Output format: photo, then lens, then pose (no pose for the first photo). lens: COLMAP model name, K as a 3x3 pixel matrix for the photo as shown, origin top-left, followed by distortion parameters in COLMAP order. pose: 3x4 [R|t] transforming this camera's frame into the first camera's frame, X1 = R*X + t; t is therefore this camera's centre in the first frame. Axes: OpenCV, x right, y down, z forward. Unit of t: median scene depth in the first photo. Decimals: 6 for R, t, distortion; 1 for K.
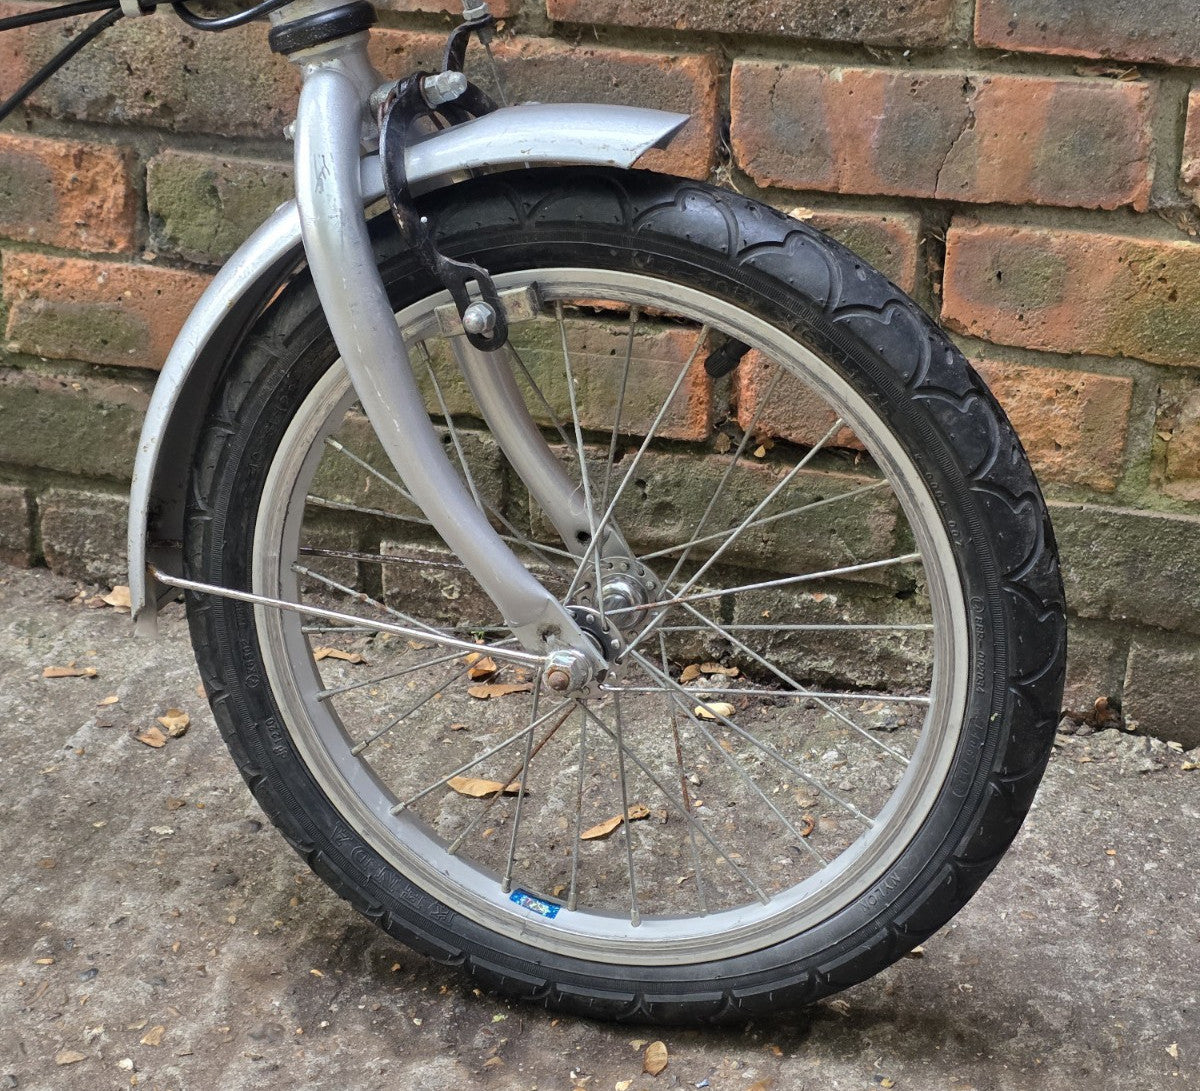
lens RADIAL K [[2168.0, 0, 591.0], [0, 2168.0, 610.6], [0, 0, 1]] dist [0.124355, 0.000000]
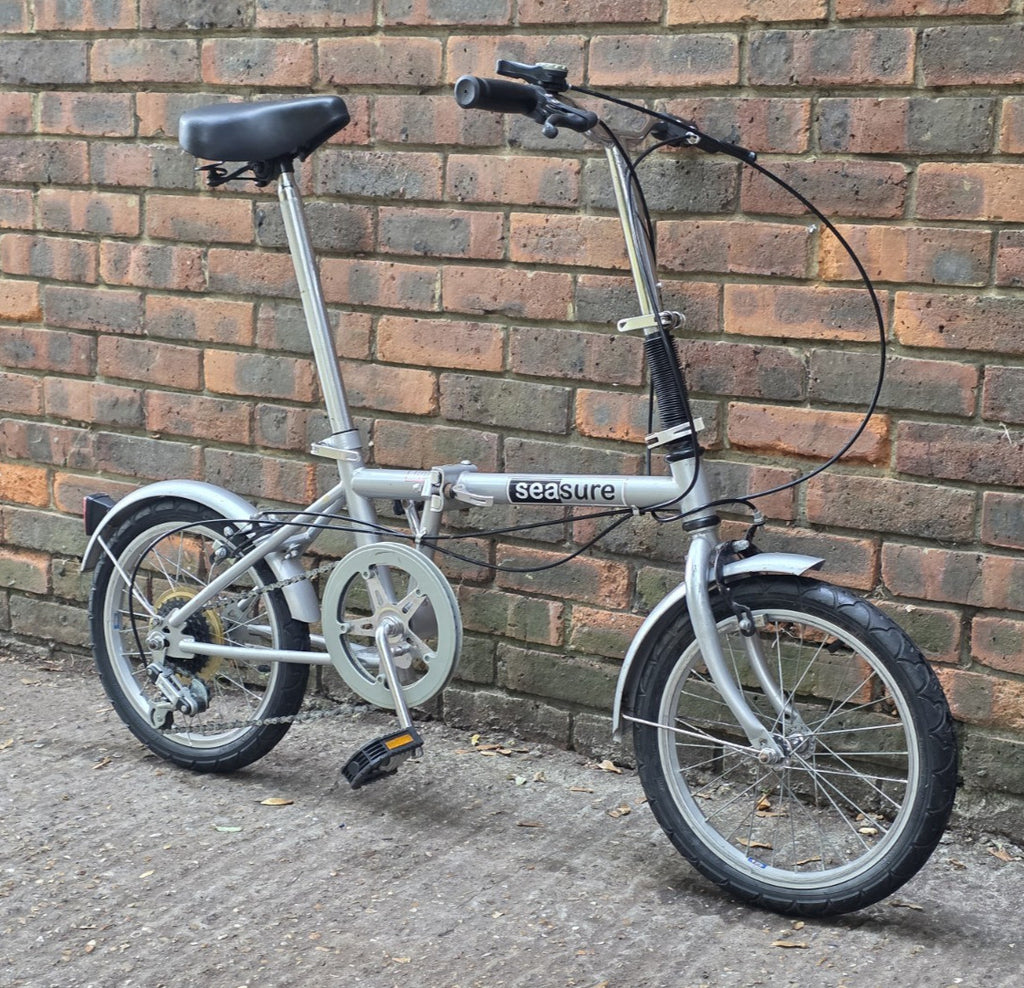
lens RADIAL K [[1868.3, 0, 535.5], [0, 1868.3, 516.6], [0, 0, 1]] dist [0.145239, 0.000000]
pose [[0.965319, 0.052594, -0.255722, 0.215342], [-0.114491, 0.965568, -0.233603, 0.235993], [0.234631, 0.254780, 0.938102, -0.987473]]
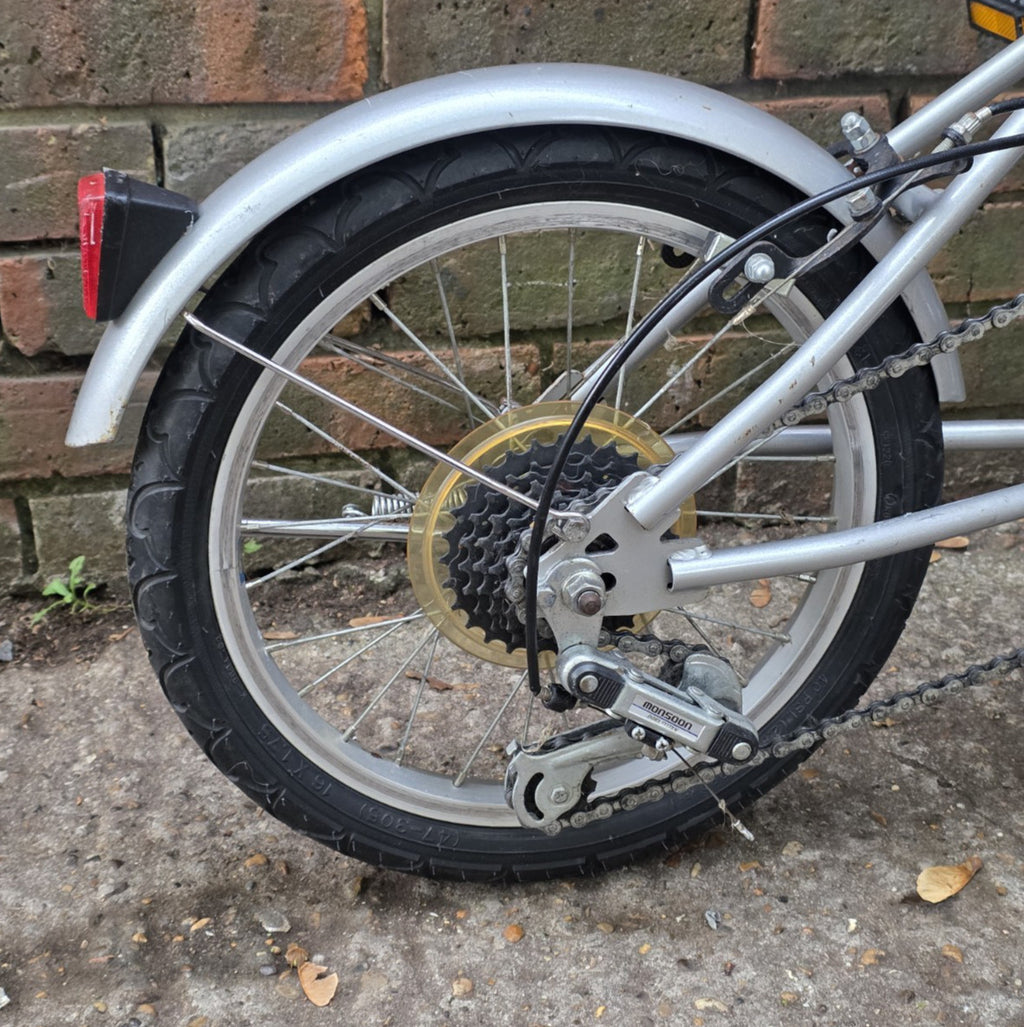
lens RADIAL K [[1899.6, 0, 495.1], [0, 1899.6, 473.3], [0, 0, 1]] dist [0.092347, 0.000000]
pose [[0.870965, -0.214065, 0.442261, -1.078672], [0.216403, 0.975226, 0.045861, -0.157723], [-0.441122, 0.055763, 0.895713, 0.345978]]
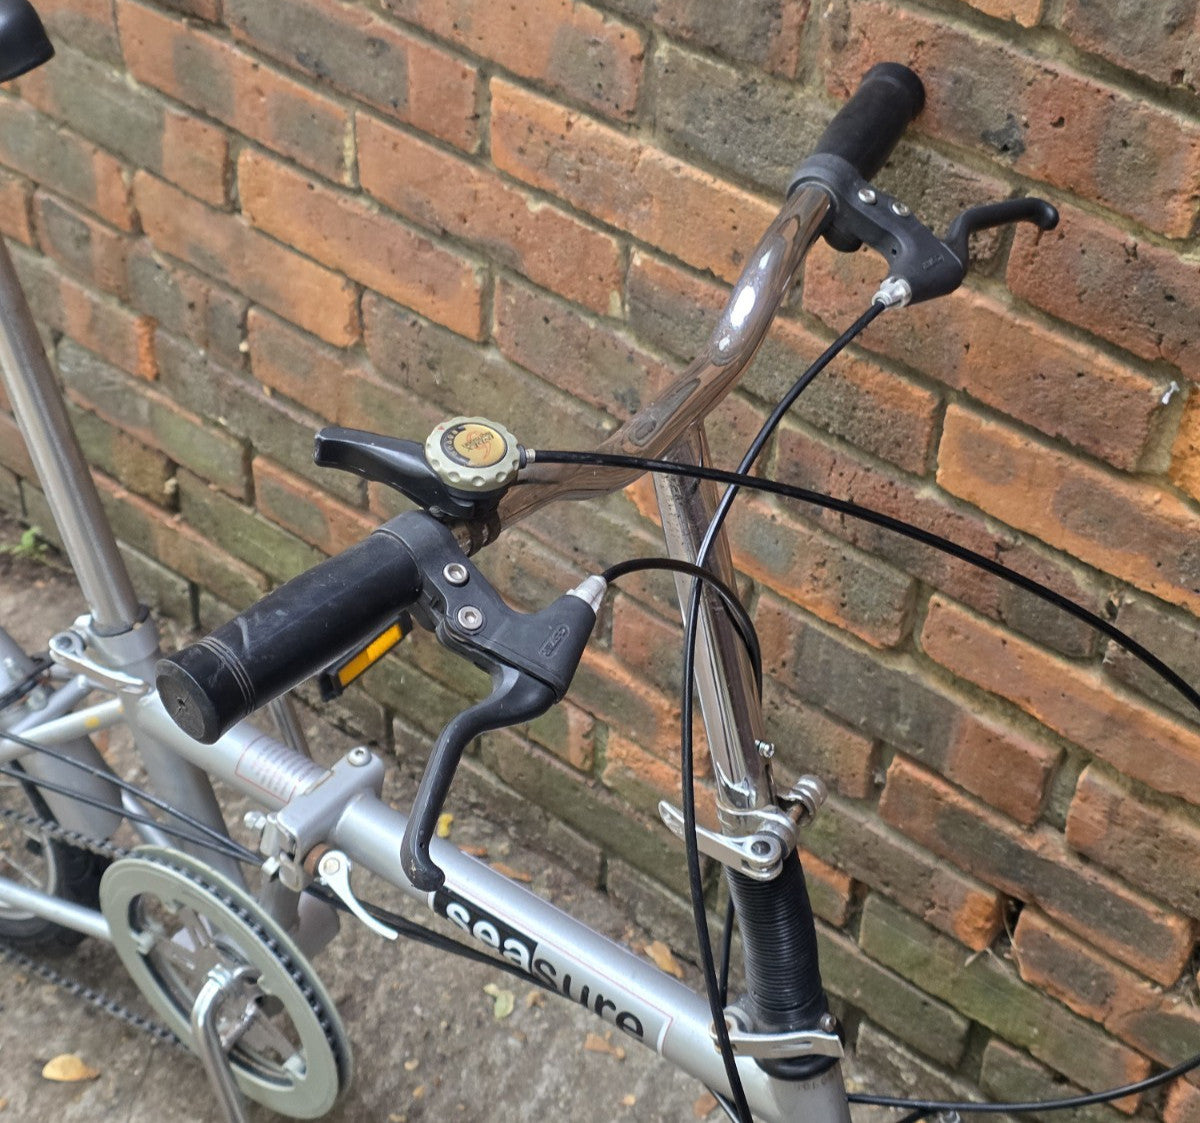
lens RADIAL K [[2157.9, 0, 573.1], [0, 2157.9, 447.0], [0, 0, 1]] dist [0.123035, 0.000000]
pose [[0.942432, 0.235320, -0.237584, -0.038645], [-0.153531, 0.935668, 0.317732, -0.790775], [0.297068, -0.262964, 0.917933, -0.101700]]
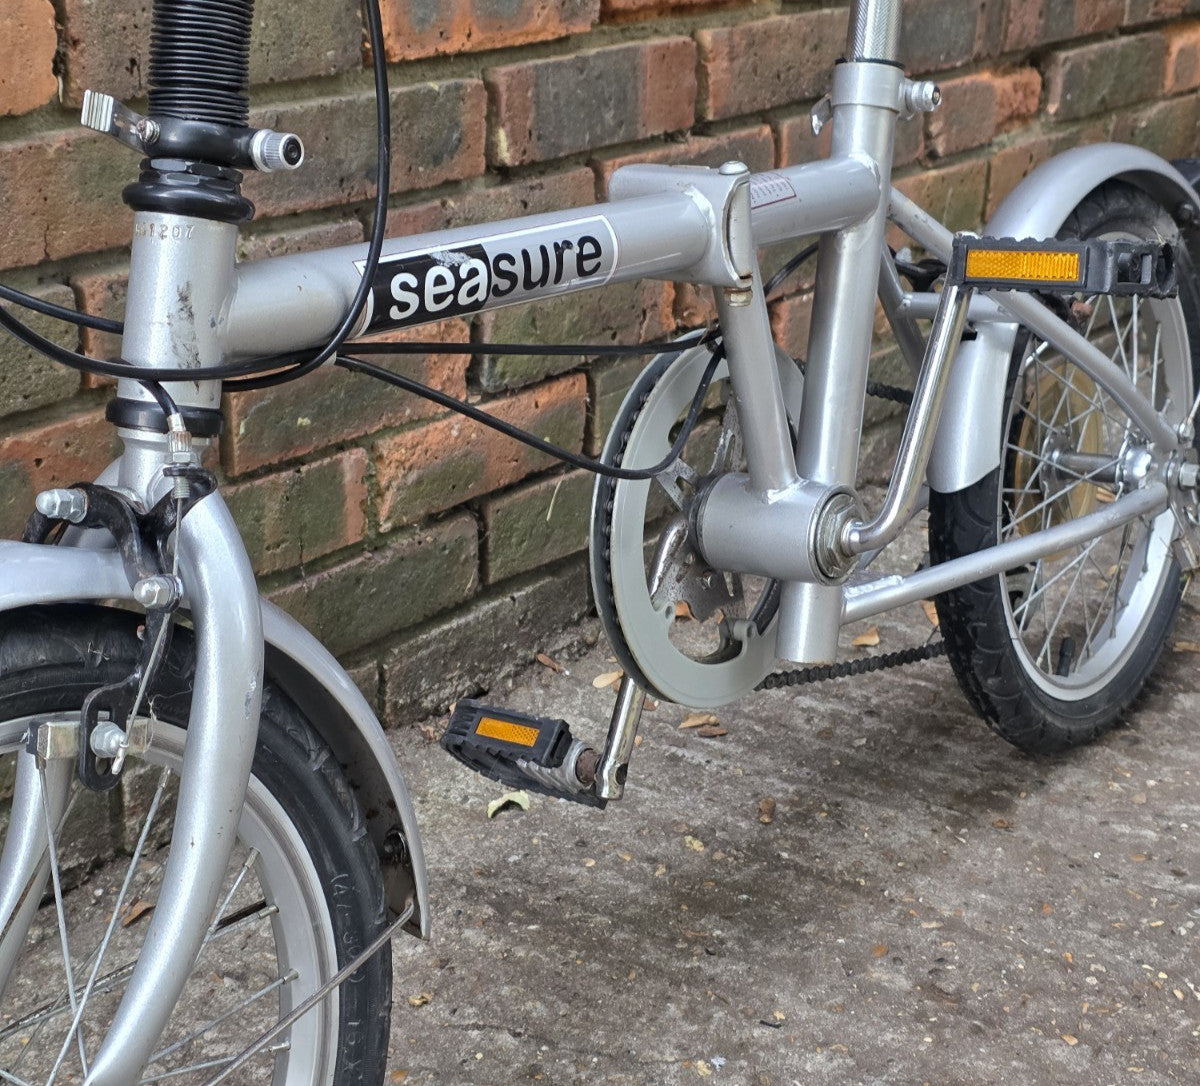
lens RADIAL K [[2168.0, 0, 600.9], [0, 2168.0, 568.6], [0, 0, 1]] dist [0.124355, 0.000000]
pose [[0.349318, -0.352803, 0.868048, -1.334932], [0.388709, 0.897495, 0.208347, -0.325927], [-0.852574, 0.264639, 0.450649, 0.498524]]
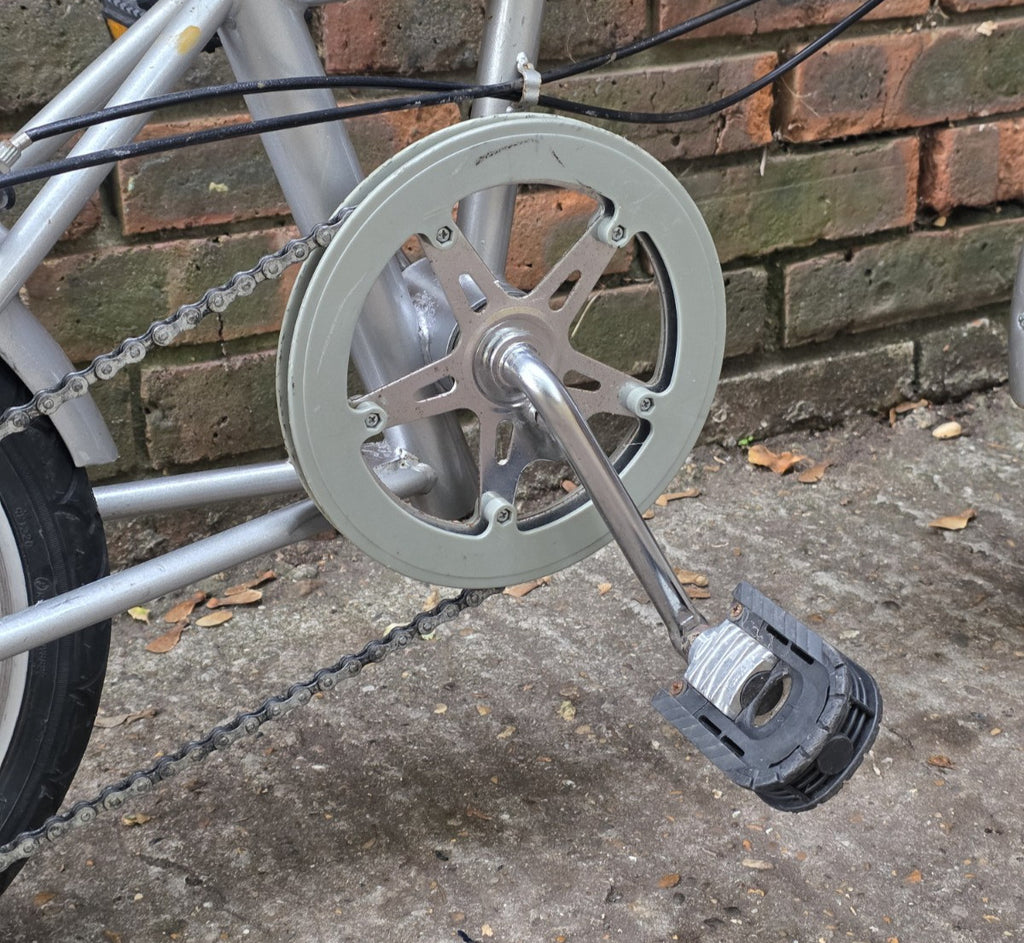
lens RADIAL K [[1873.1, 0, 521.9], [0, 1873.1, 436.3], [0, 0, 1]] dist [0.120829, 0.000000]
pose [[0.703817, -0.290056, 0.648467, -0.898020], [0.319154, 0.944640, 0.076137, -0.123132], [-0.634652, 0.153374, 0.757426, 0.346380]]
